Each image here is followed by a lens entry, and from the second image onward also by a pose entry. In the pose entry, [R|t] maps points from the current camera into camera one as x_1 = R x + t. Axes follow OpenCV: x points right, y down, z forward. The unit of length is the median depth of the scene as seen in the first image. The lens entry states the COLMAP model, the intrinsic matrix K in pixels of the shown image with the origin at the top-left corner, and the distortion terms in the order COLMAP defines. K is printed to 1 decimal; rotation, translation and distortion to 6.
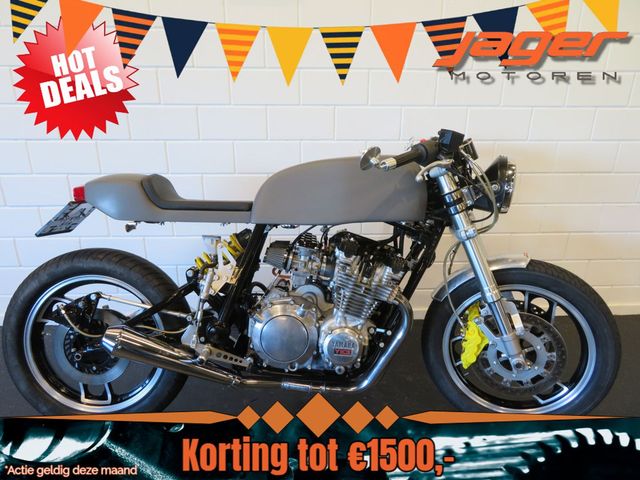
lens RADIAL K [[453.1, 0, 320.8], [0, 453.1, 244.1], [0, 0, 1]] dist [-0.007216, -0.003278]
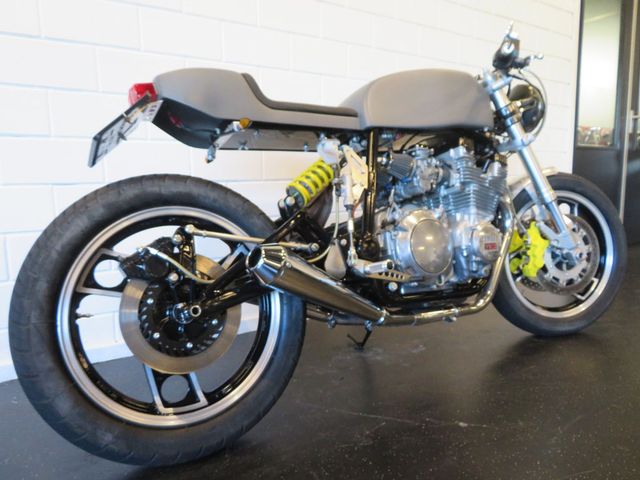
lens RADIAL K [[459.5, 0, 320.0], [0, 459.5, 240.0], [0, 0, 1]] dist [-0.006217, -0.002045]
pose [[0.859903, -0.096062, 0.501337, -0.666659], [0.210883, 0.961256, -0.177523, 0.290686], [-0.464861, 0.258376, 0.846845, 0.319545]]
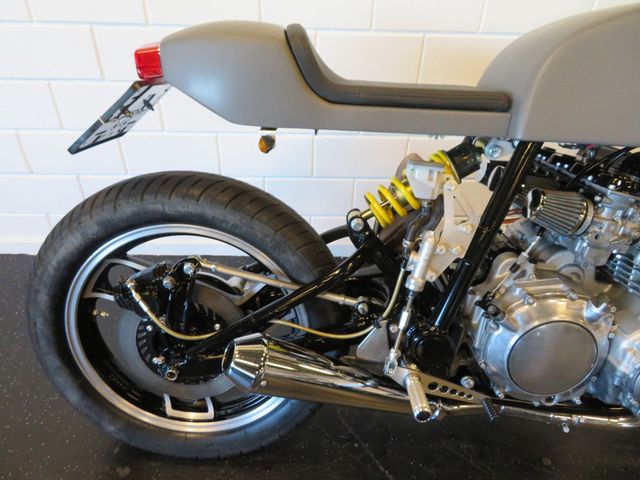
lens RADIAL K [[459.5, 0, 320.0], [0, 459.5, 240.0], [0, 0, 1]] dist [-0.006217, -0.002045]
pose [[0.999615, 0.027326, -0.004876, -0.336435], [-0.025146, 0.965873, 0.257792, -0.059478], [0.011754, -0.257570, 0.966188, 0.469942]]
